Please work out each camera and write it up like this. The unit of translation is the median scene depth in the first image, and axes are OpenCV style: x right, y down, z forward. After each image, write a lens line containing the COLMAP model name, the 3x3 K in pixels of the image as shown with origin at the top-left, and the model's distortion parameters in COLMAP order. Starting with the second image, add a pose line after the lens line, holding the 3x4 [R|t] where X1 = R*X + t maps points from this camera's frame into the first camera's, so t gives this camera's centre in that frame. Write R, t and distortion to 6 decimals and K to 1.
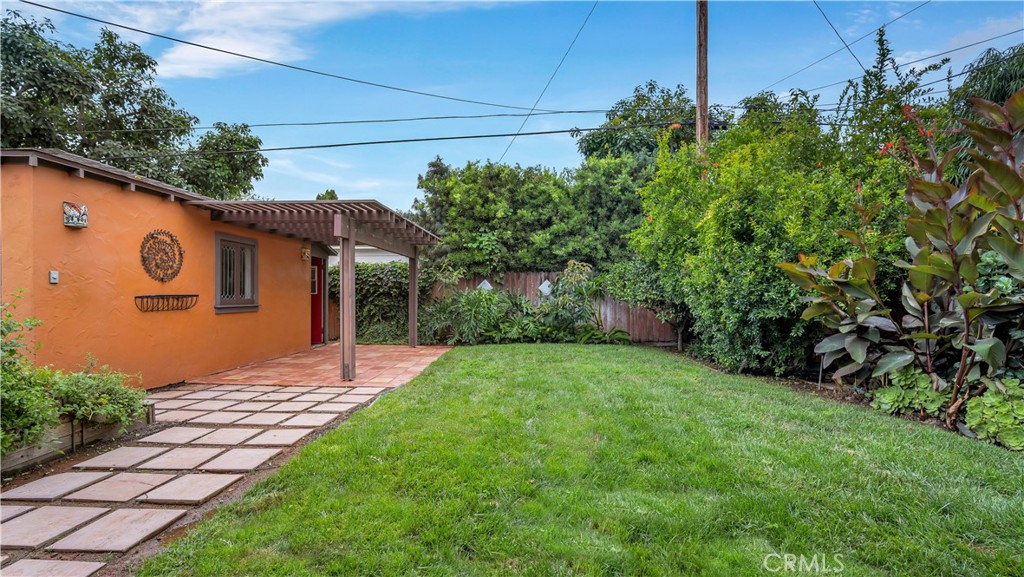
lens RADIAL K [[460.3, 0, 507.3], [0, 460.3, 292.4], [0, 0, 1]] dist [-0.001761, -0.000056]
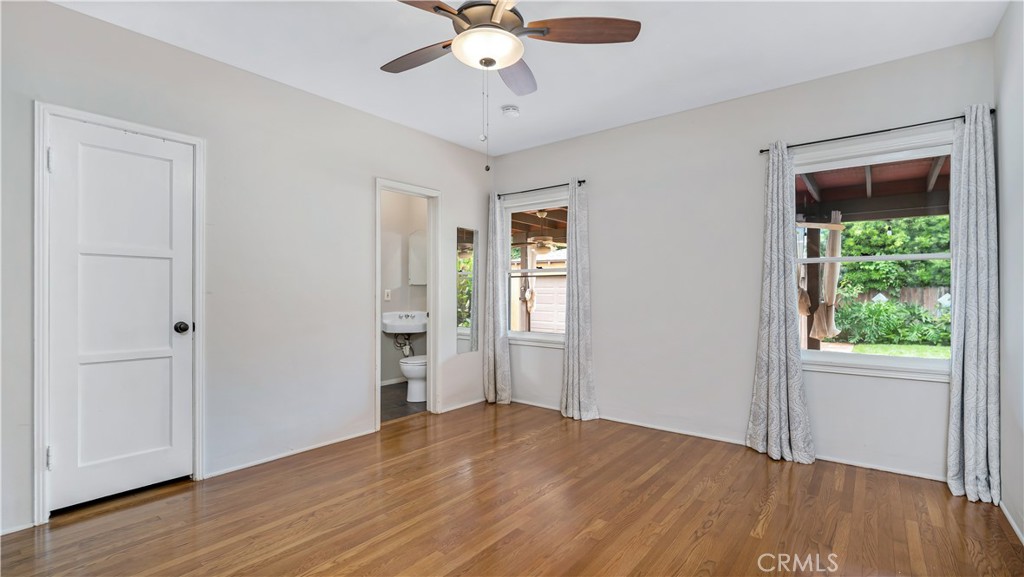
lens RADIAL K [[460.3, 0, 515.5], [0, 460.3, 293.2], [0, 0, 1]] dist [-0.001761, -0.000056]
pose [[0.805806, -0.000243, -0.592179, -0.111197], [0.005770, 0.999956, 0.007441, -0.044505], [0.592151, -0.009413, 0.805772, -0.626206]]
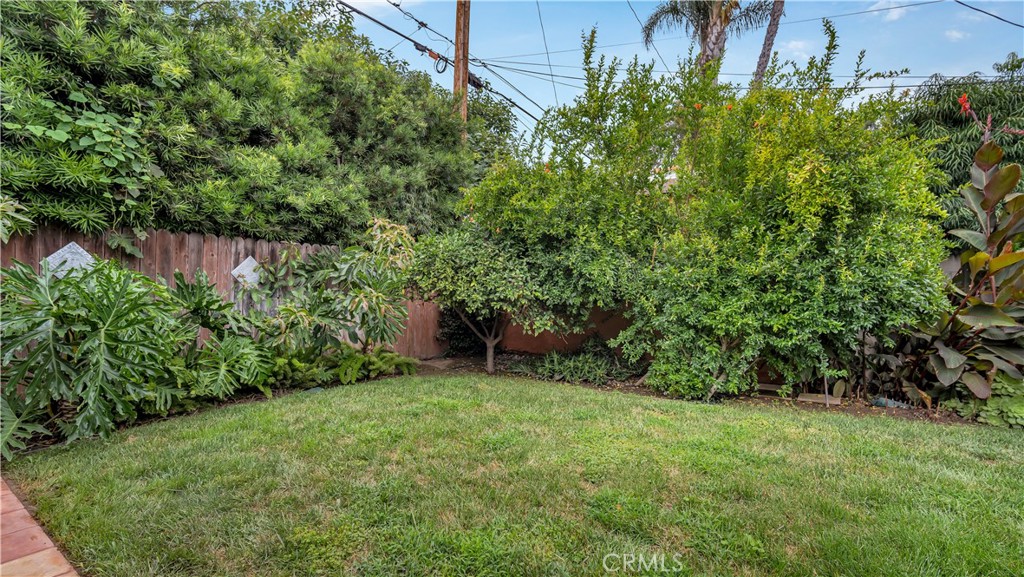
lens RADIAL K [[460.3, 0, 515.8], [0, 460.3, 290.1], [0, 0, 1]] dist [-0.001761, -0.000056]
pose [[0.531369, 0.019013, 0.846927, -0.173880], [-0.021184, 0.999734, -0.009153, 0.006122], [-0.846876, -0.013078, 0.531630, 0.537244]]
